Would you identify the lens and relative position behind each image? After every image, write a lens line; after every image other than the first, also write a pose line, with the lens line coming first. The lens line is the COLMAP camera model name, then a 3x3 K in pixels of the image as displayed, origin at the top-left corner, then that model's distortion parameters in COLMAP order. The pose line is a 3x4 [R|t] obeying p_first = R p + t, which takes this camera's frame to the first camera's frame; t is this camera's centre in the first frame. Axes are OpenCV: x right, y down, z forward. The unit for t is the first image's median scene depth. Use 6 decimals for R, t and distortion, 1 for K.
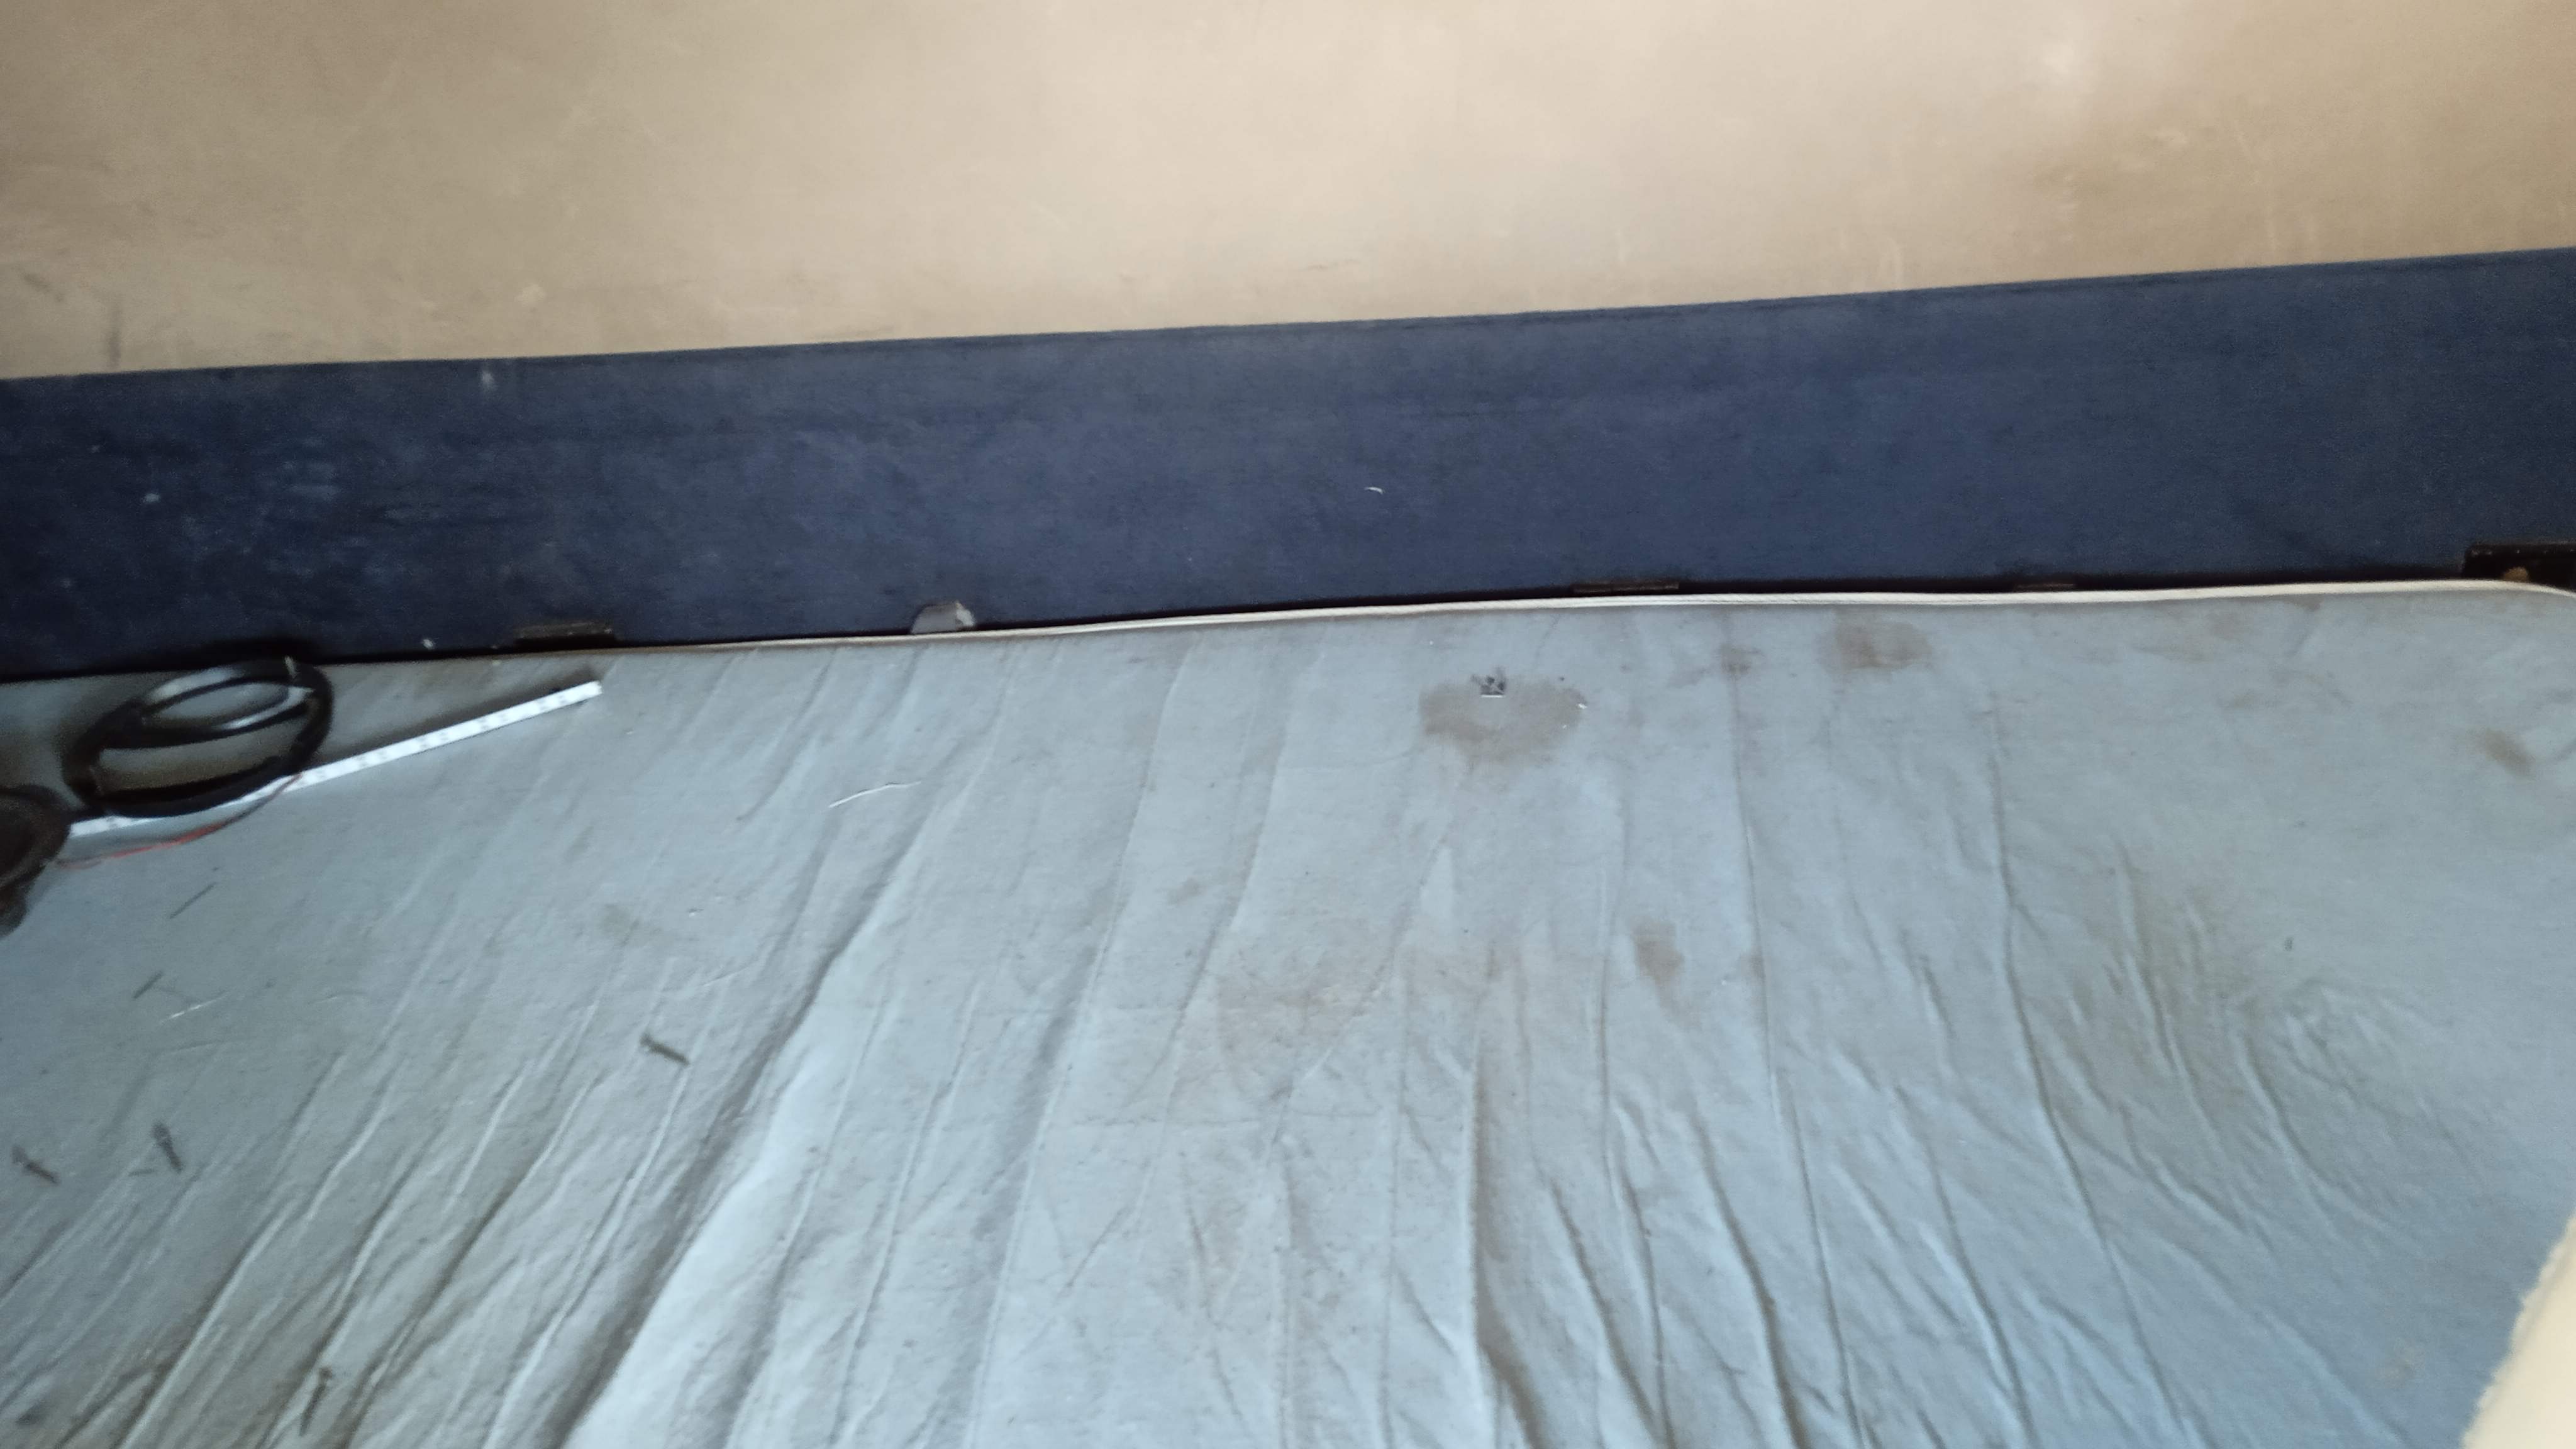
lens RADIAL K [[2076.5, 0, 1298.7], [0, 2076.5, 707.7], [0, 0, 1]] dist [0.117392, -0.207655]
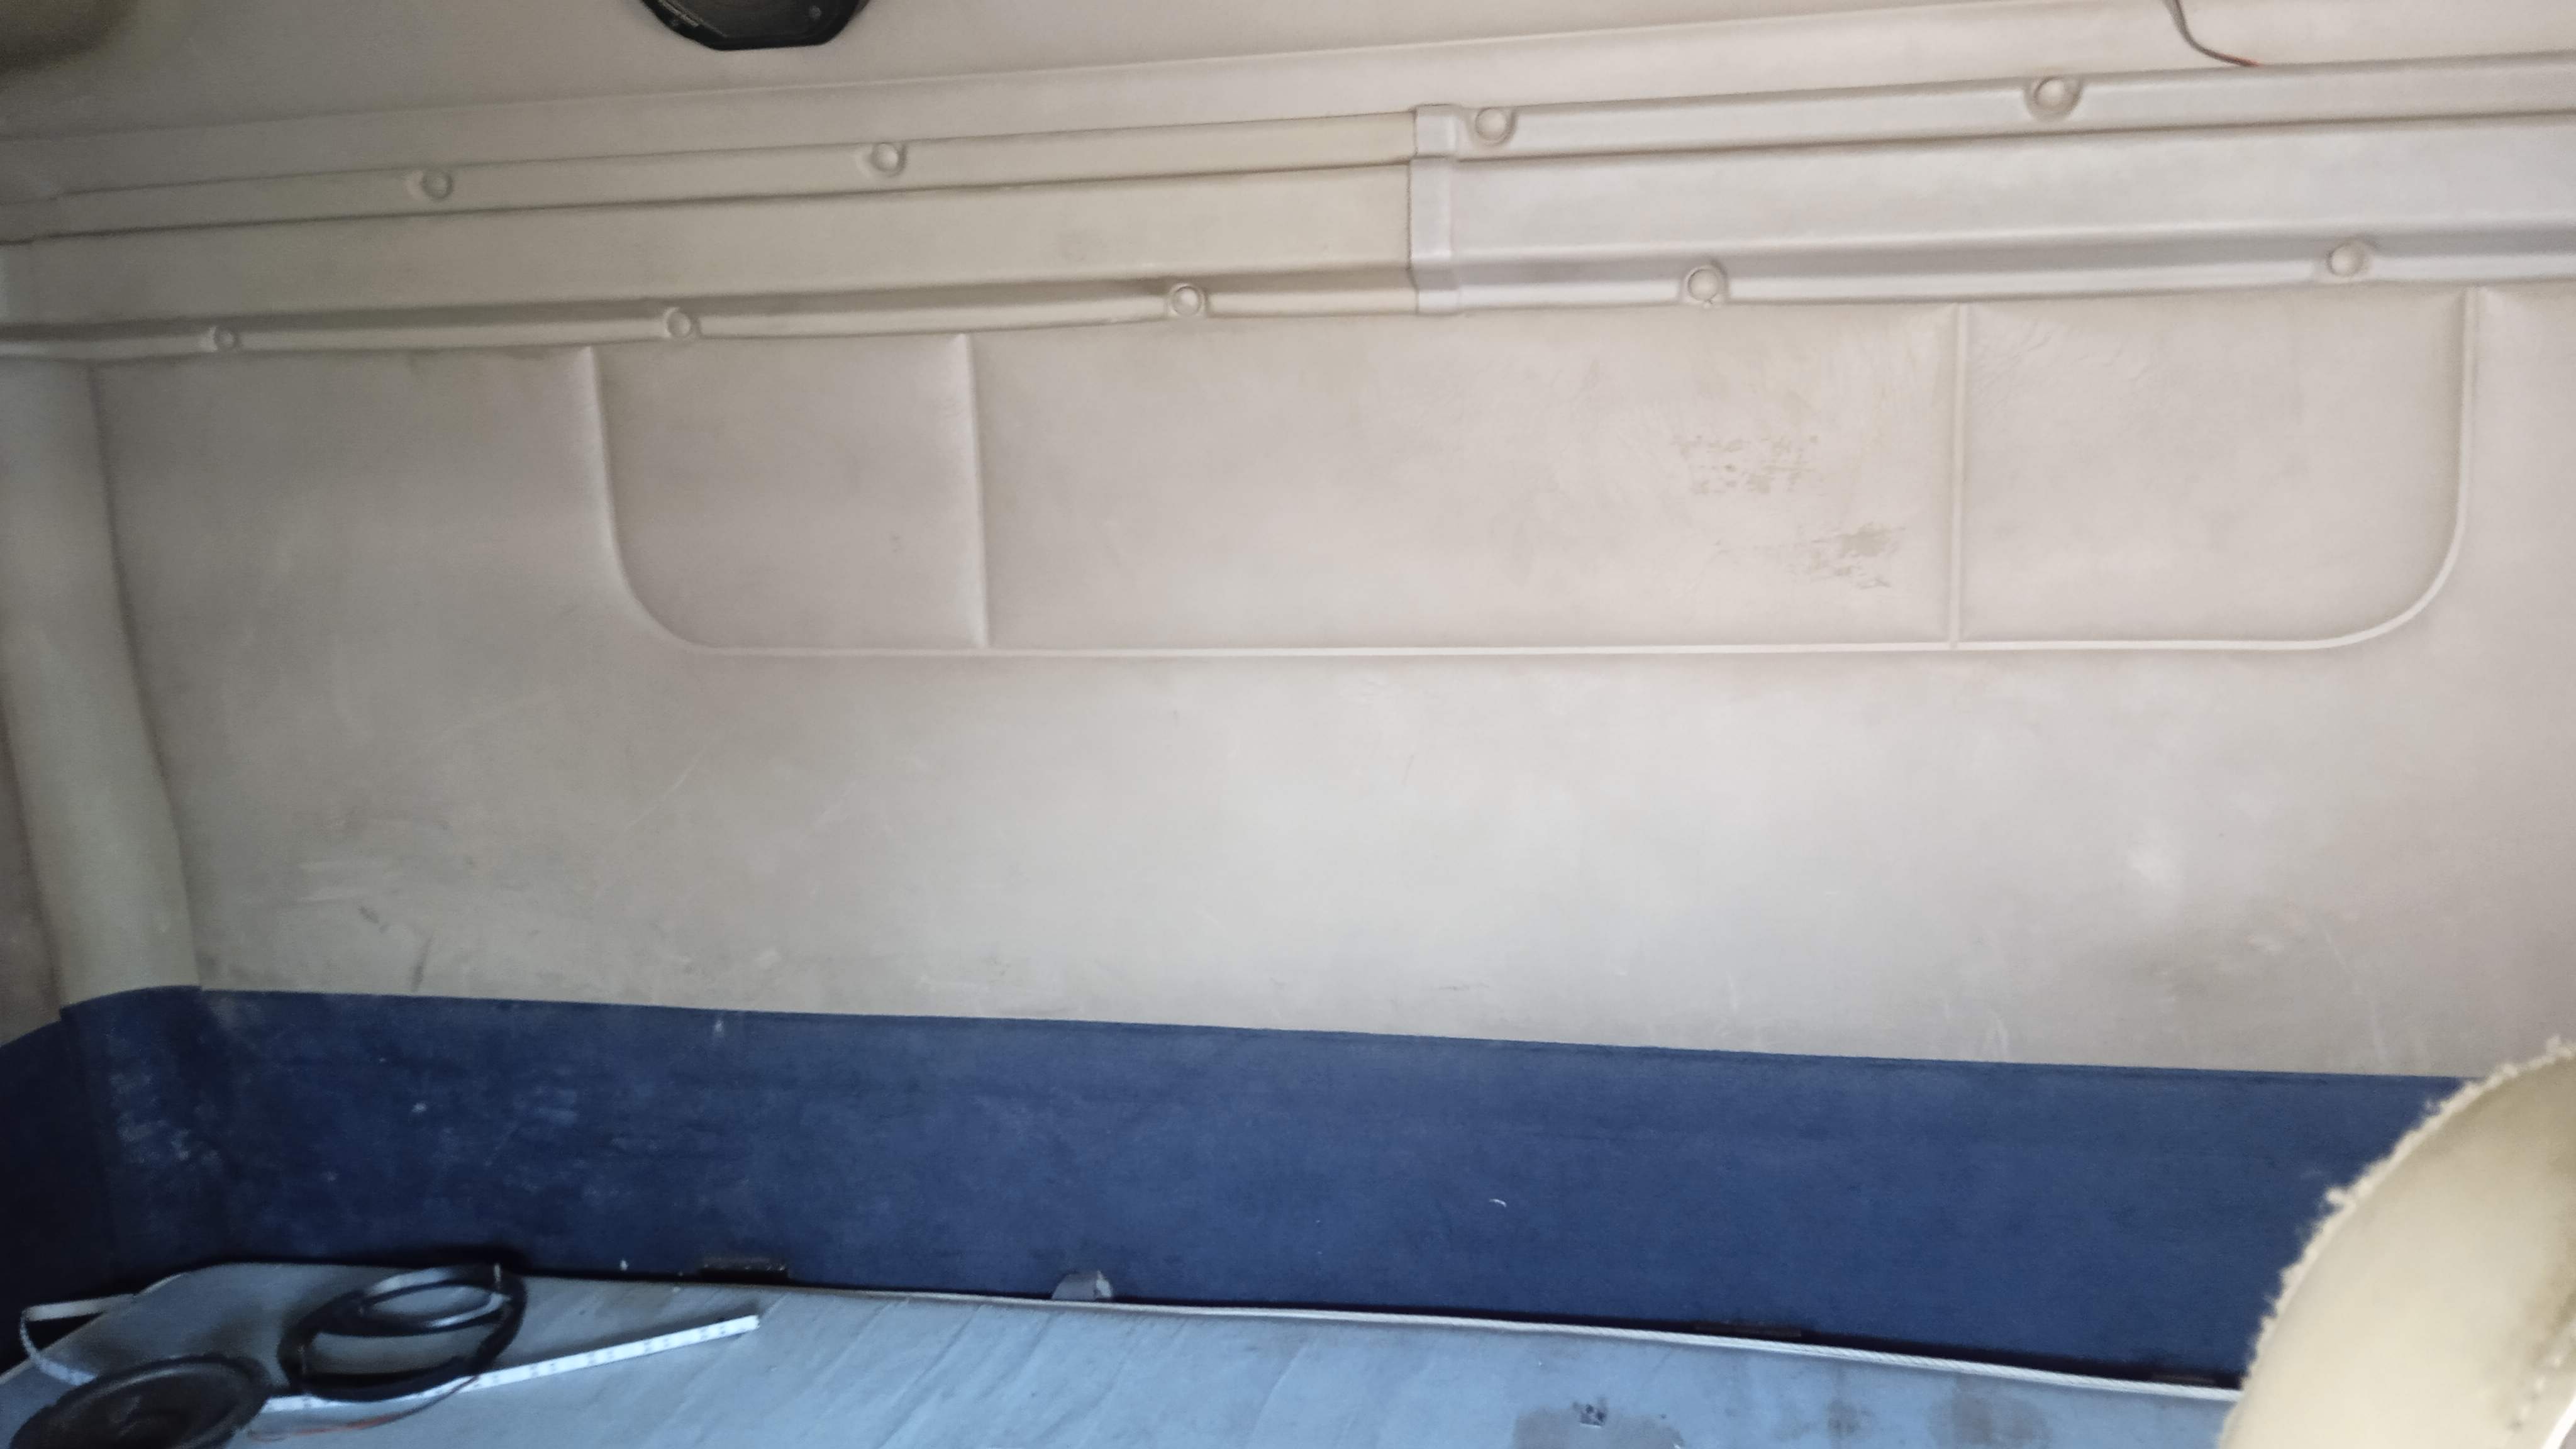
lens RADIAL K [[2076.5, 0, 1298.7], [0, 2076.5, 707.7], [0, 0, 1]] dist [0.117392, -0.207655]
pose [[0.986209, 0.064675, -0.152347, 0.082570], [-0.110505, 0.942570, -0.315199, 0.002769], [0.123212, 0.327687, 0.936718, -0.074315]]
